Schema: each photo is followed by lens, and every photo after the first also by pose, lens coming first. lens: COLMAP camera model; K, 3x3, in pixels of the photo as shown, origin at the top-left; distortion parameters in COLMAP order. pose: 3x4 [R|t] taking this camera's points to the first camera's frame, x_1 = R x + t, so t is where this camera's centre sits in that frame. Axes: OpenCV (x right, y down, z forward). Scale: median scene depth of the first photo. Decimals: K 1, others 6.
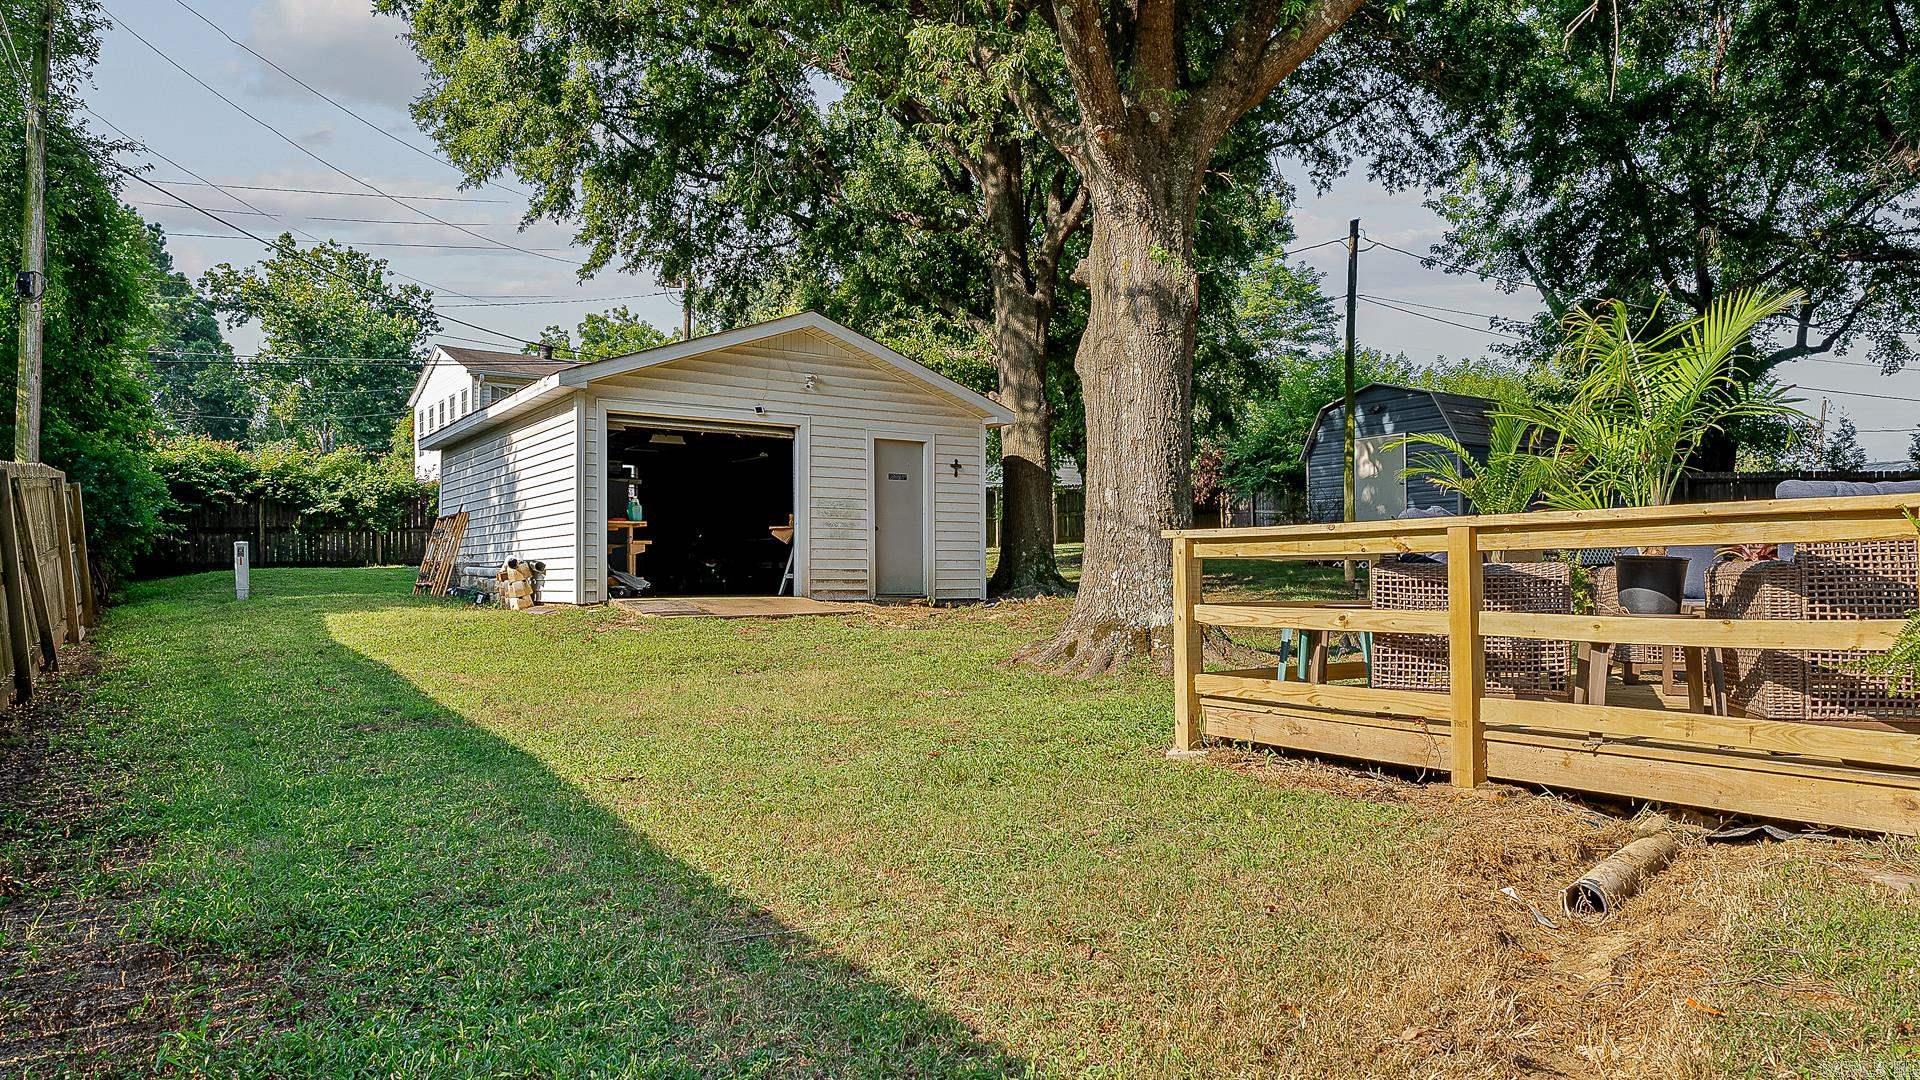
lens RADIAL K [[1243.7, 0, 960.0], [0, 1243.7, 540.0], [0, 0, 1]] dist [0.055788, -0.125340]
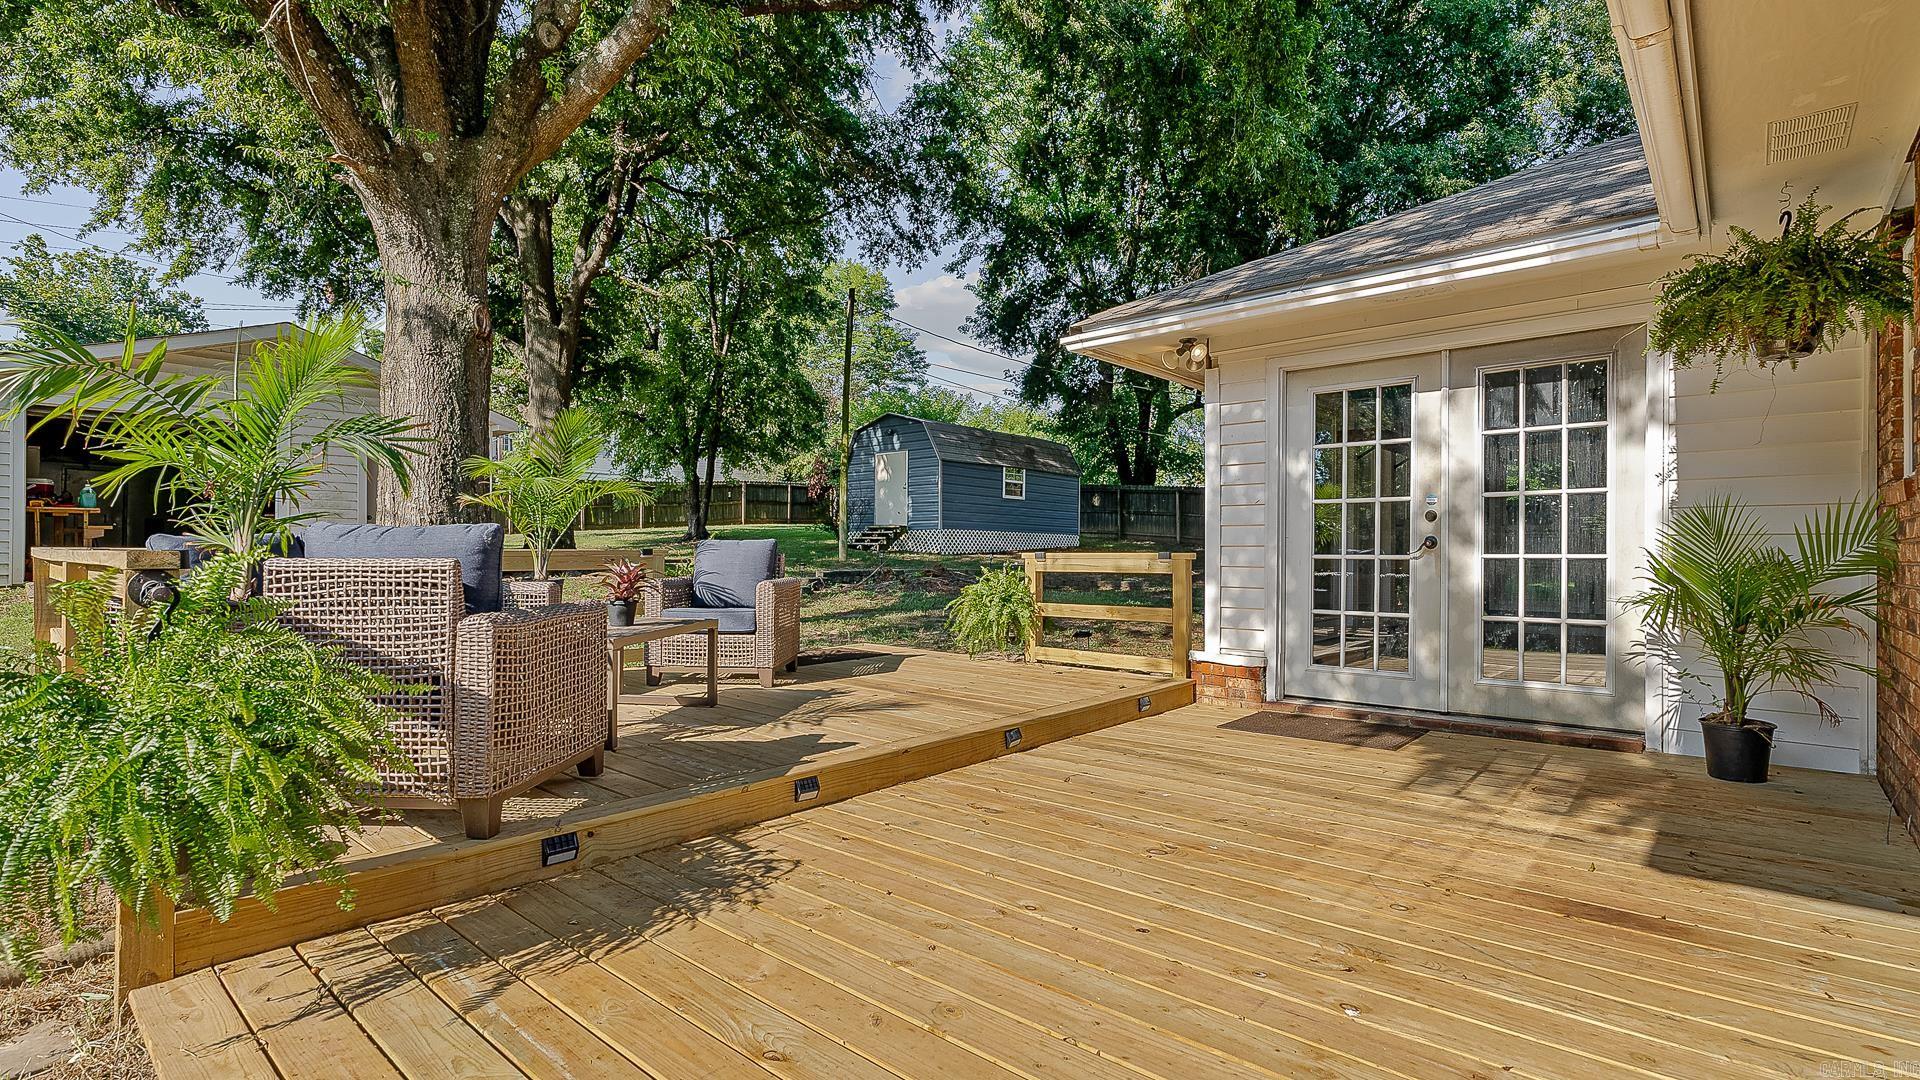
lens RADIAL K [[894.7, 0, 960.0], [0, 894.7, 540.0], [0, 0, 1]] dist [-0.001860, -0.000064]
pose [[0.967625, 0.010586, 0.252169, 0.217338], [-0.016288, 0.999656, 0.020537, -0.012409], [-0.251865, -0.023980, 0.967465, 0.056867]]
